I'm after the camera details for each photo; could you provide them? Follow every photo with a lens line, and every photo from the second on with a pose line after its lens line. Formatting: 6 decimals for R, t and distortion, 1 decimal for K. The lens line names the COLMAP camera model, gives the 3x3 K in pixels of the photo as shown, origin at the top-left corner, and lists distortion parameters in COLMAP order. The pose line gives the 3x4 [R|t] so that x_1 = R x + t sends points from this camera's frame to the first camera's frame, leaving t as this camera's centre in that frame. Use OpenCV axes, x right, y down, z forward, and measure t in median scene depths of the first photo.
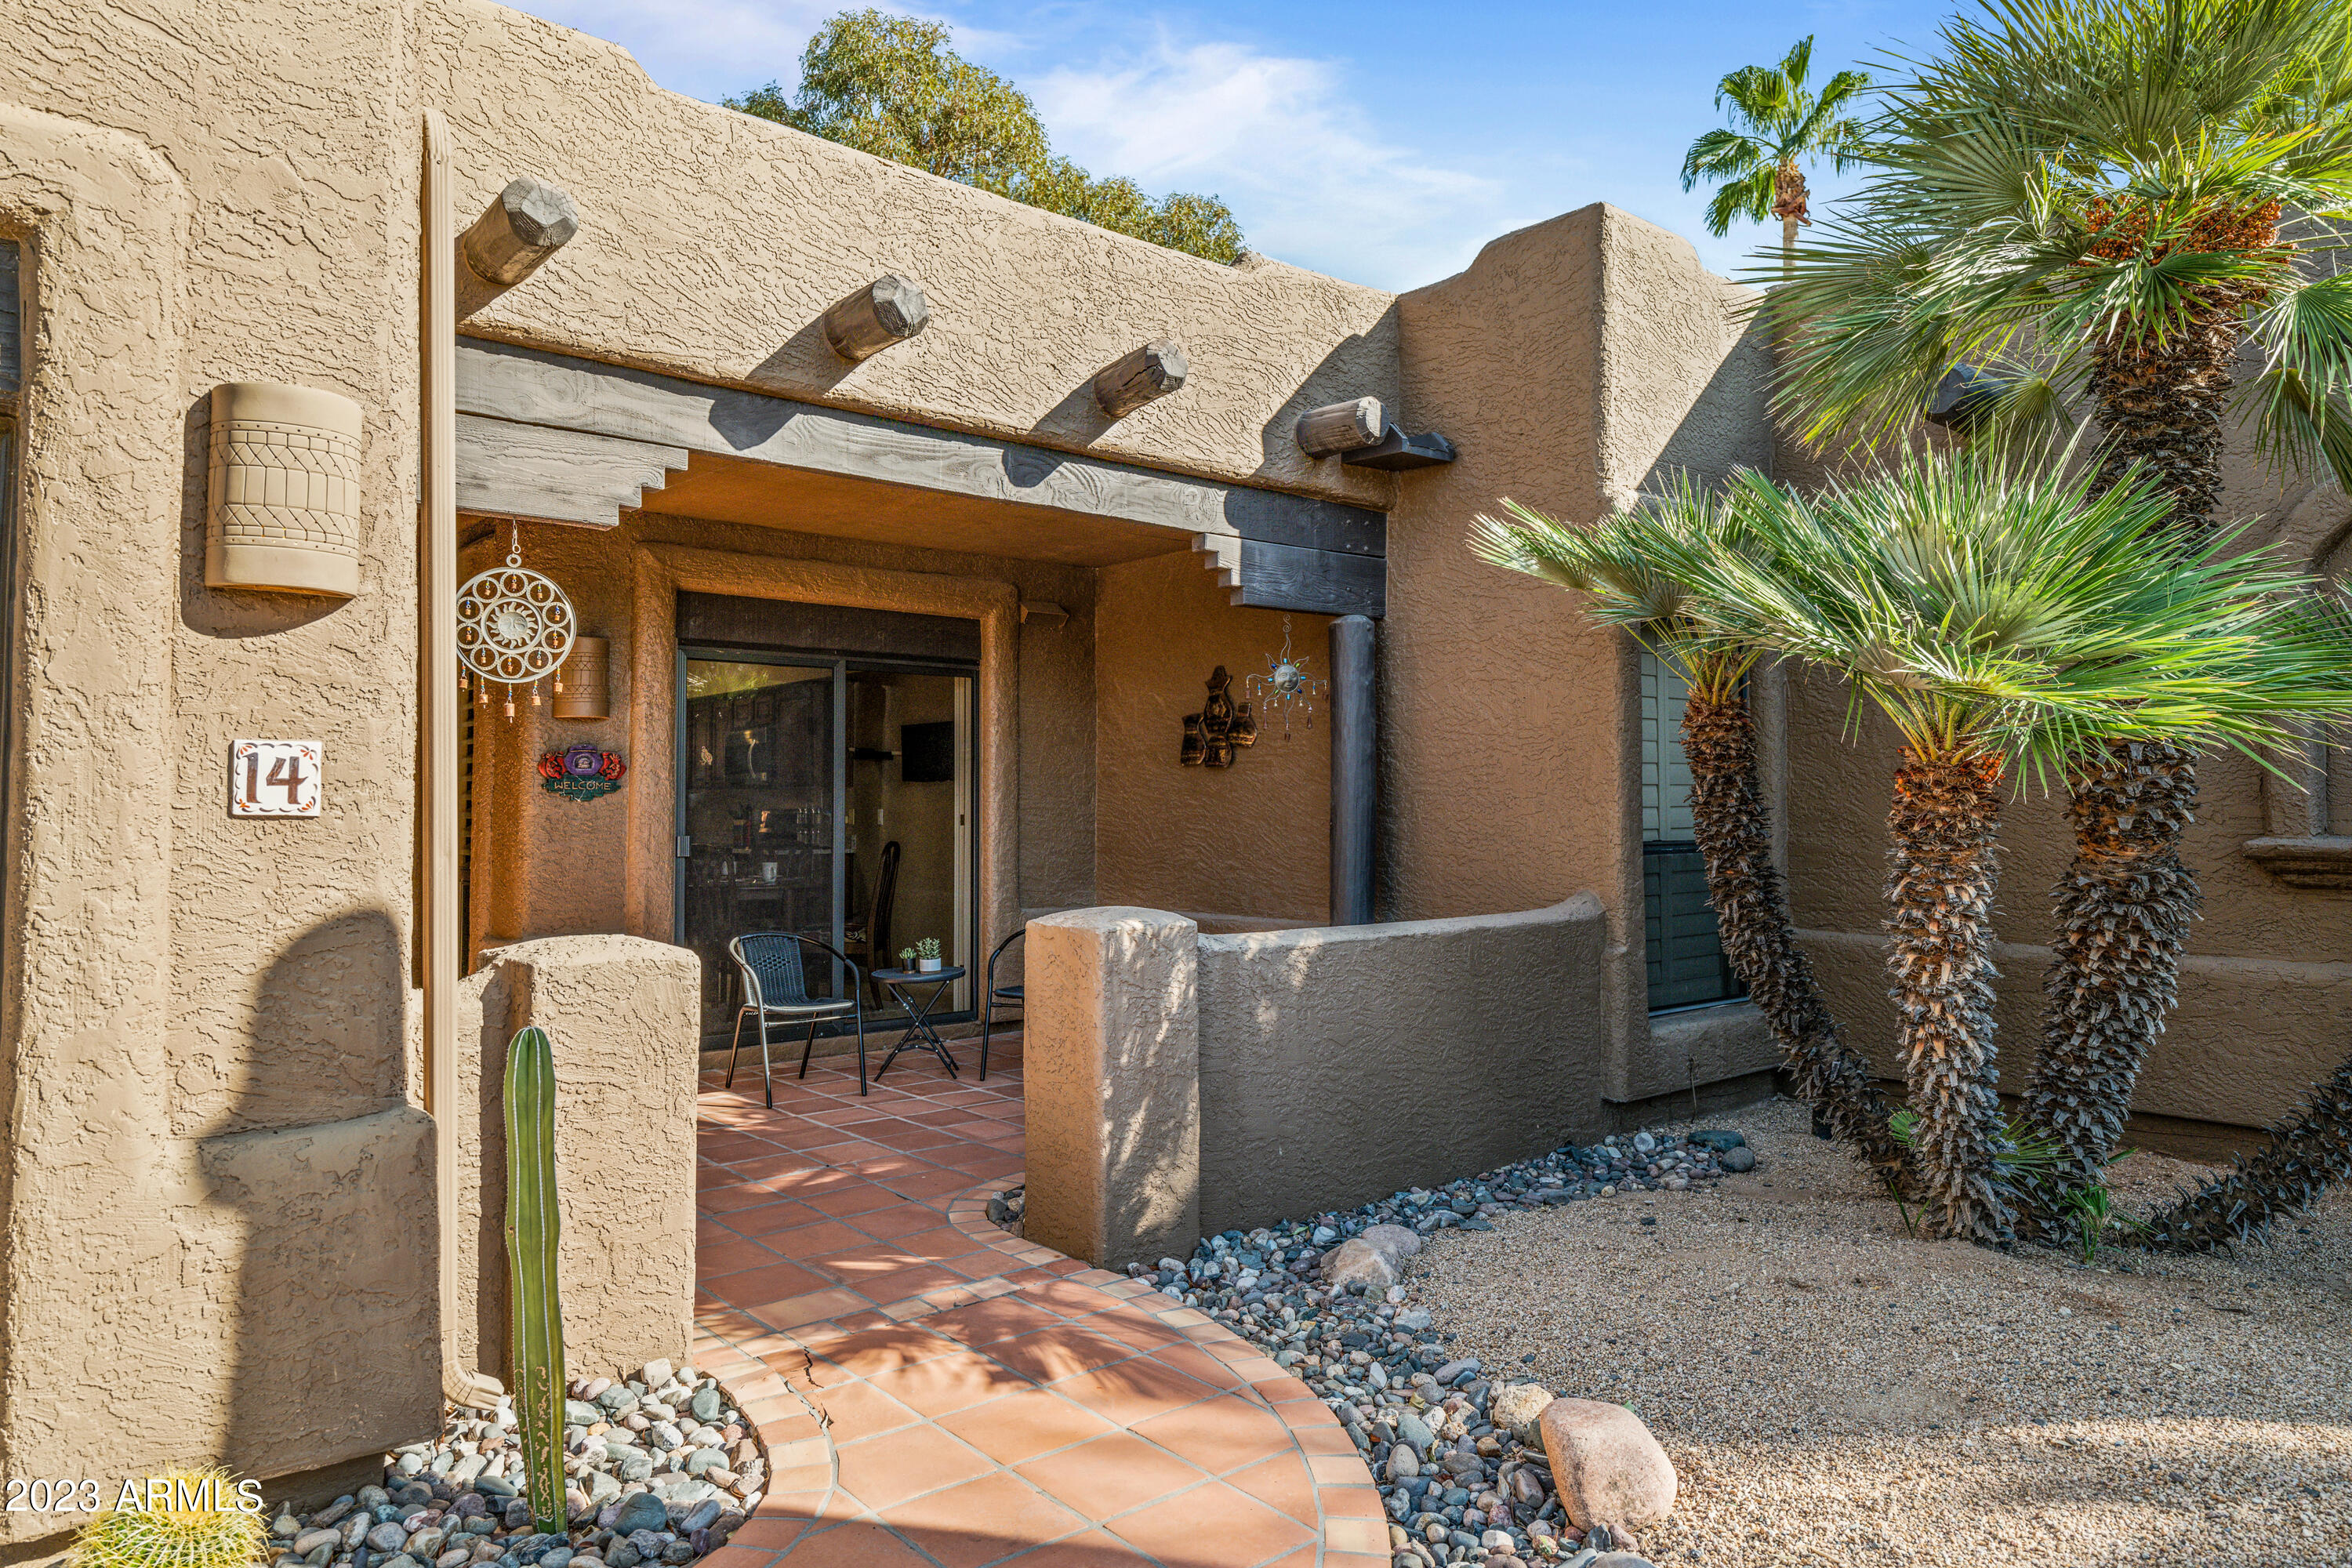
lens RADIAL K [[1474.1, 0, 1178.6], [0, 1474.1, 745.9], [0, 0, 1]] dist [-0.000140, -0.000977]
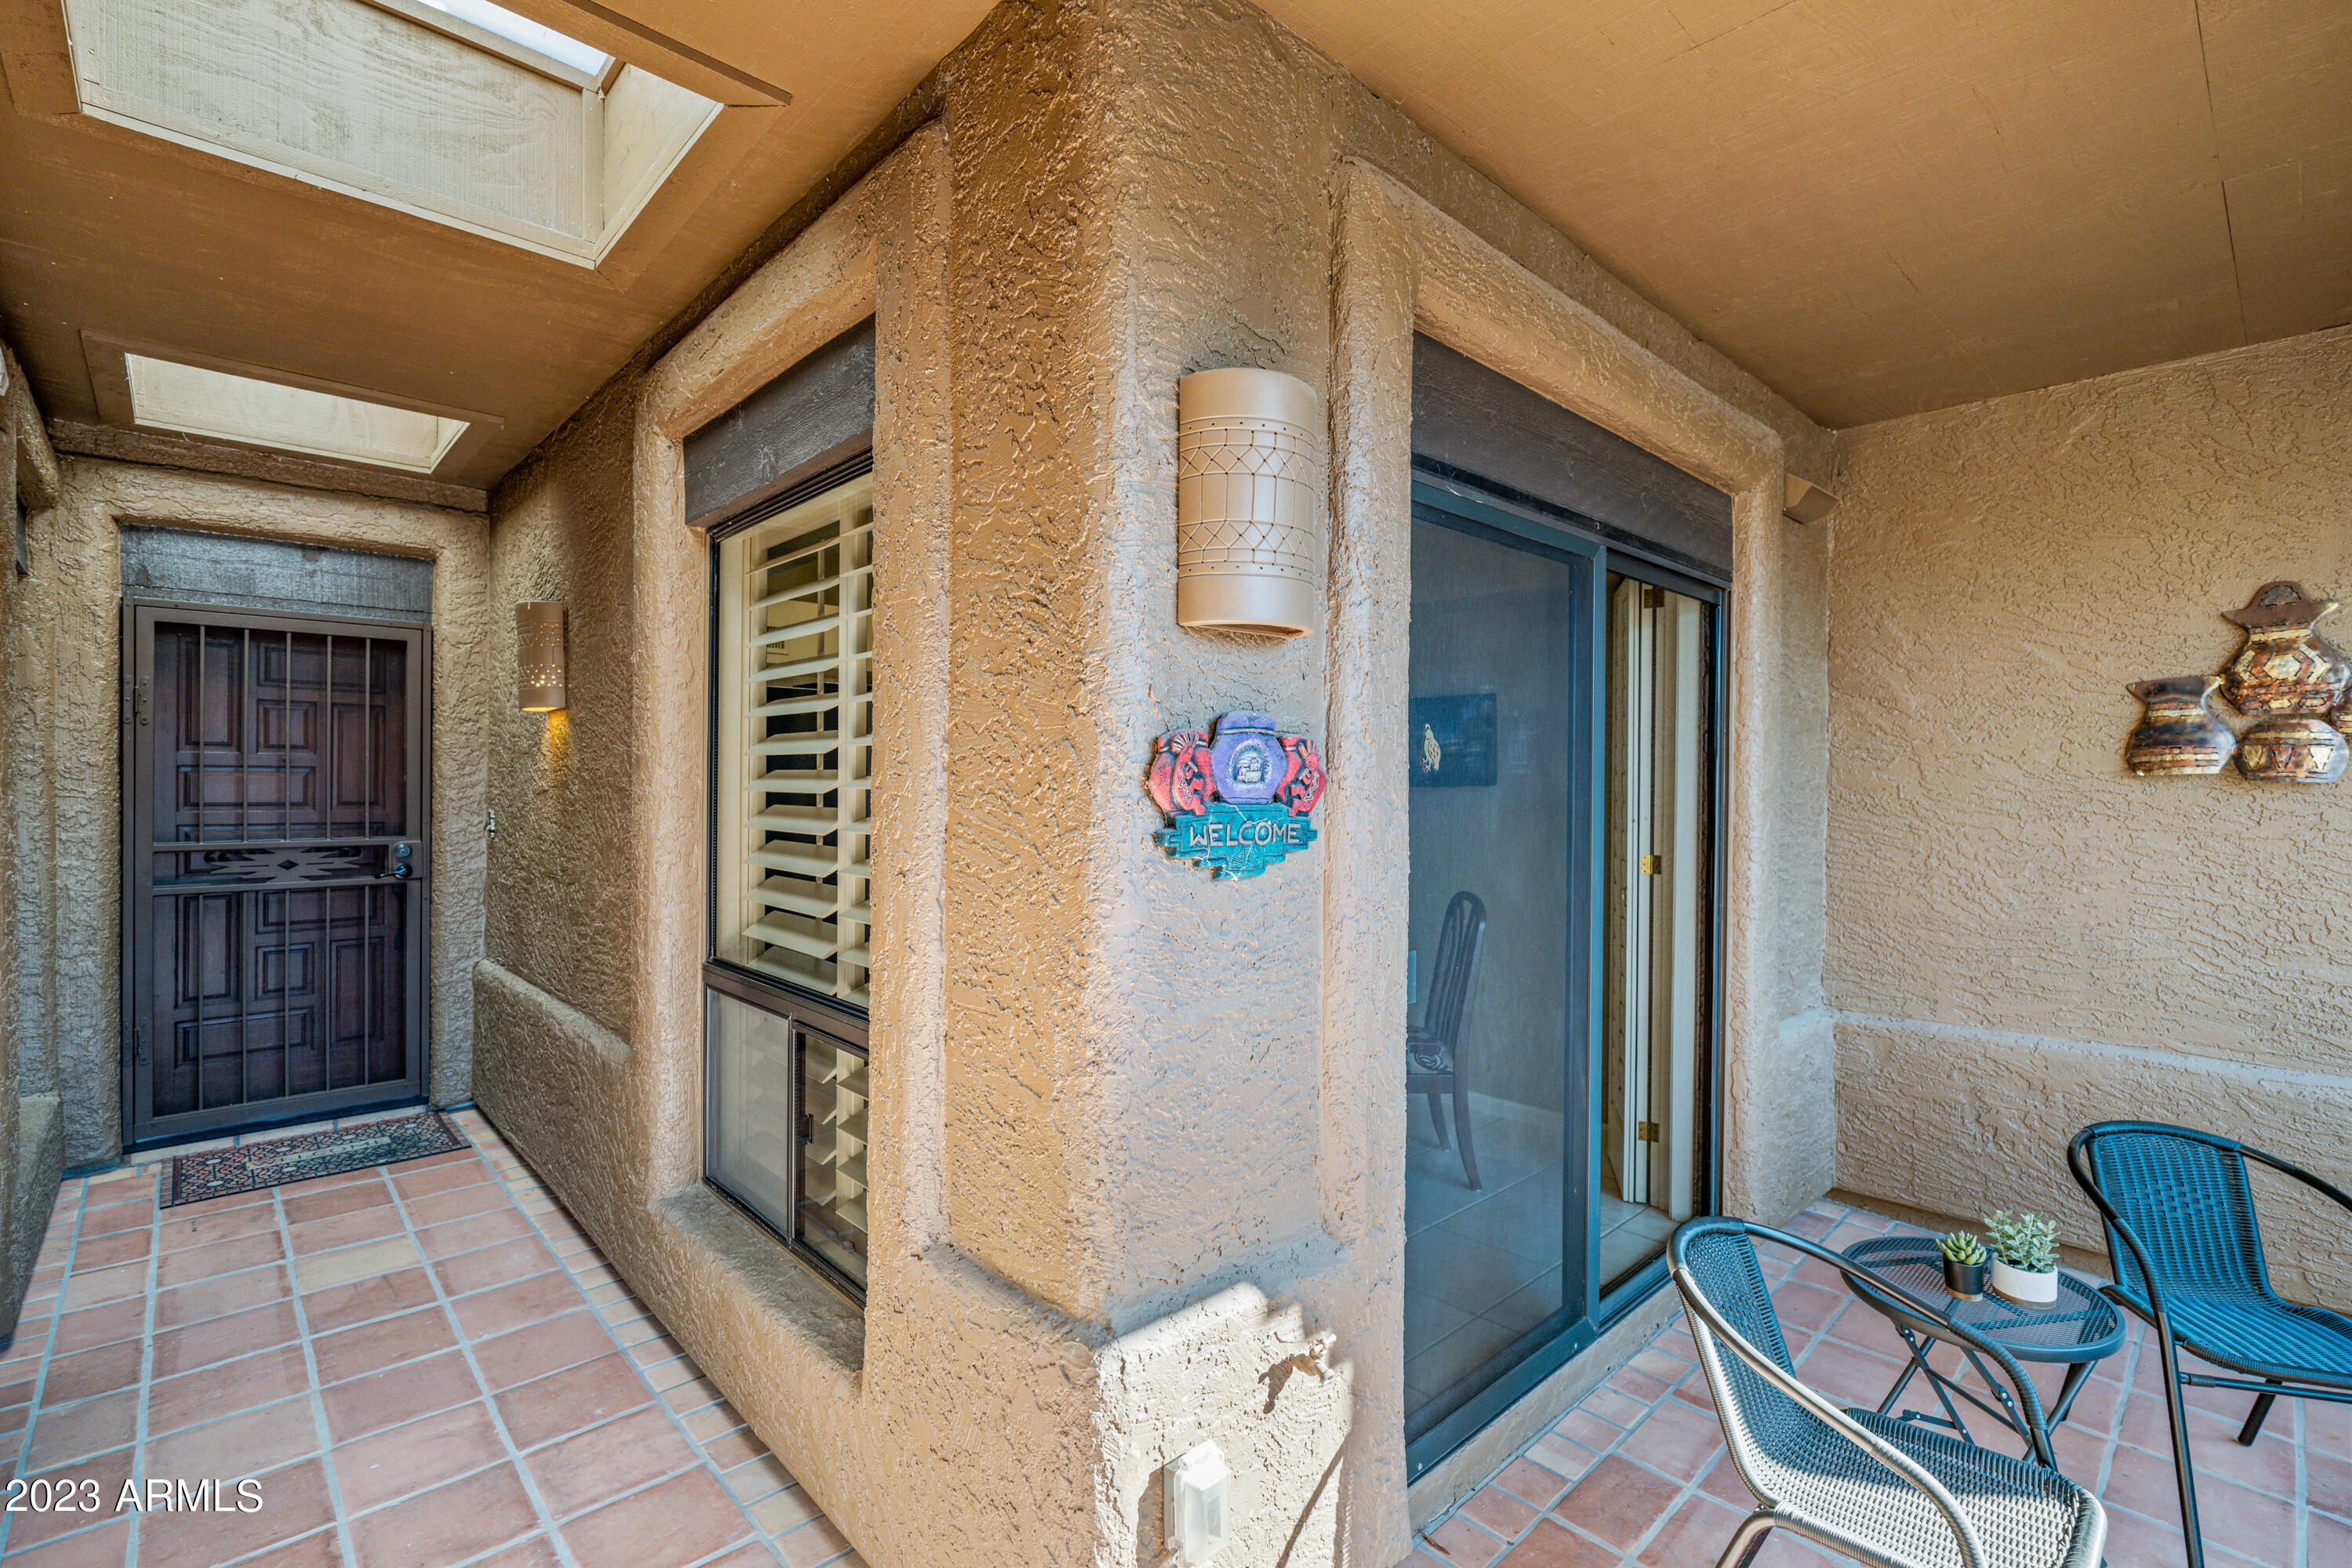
lens RADIAL K [[1036.4, 0, 1176.0], [0, 1036.4, 784.0], [0, 0, 1]] dist [-0.000675, -0.000093]
pose [[0.999126, 0.011177, 0.040281, -0.465687], [-0.012848, 0.999058, 0.041454, 0.007016], [-0.039780, -0.041935, 0.998328, 0.828806]]
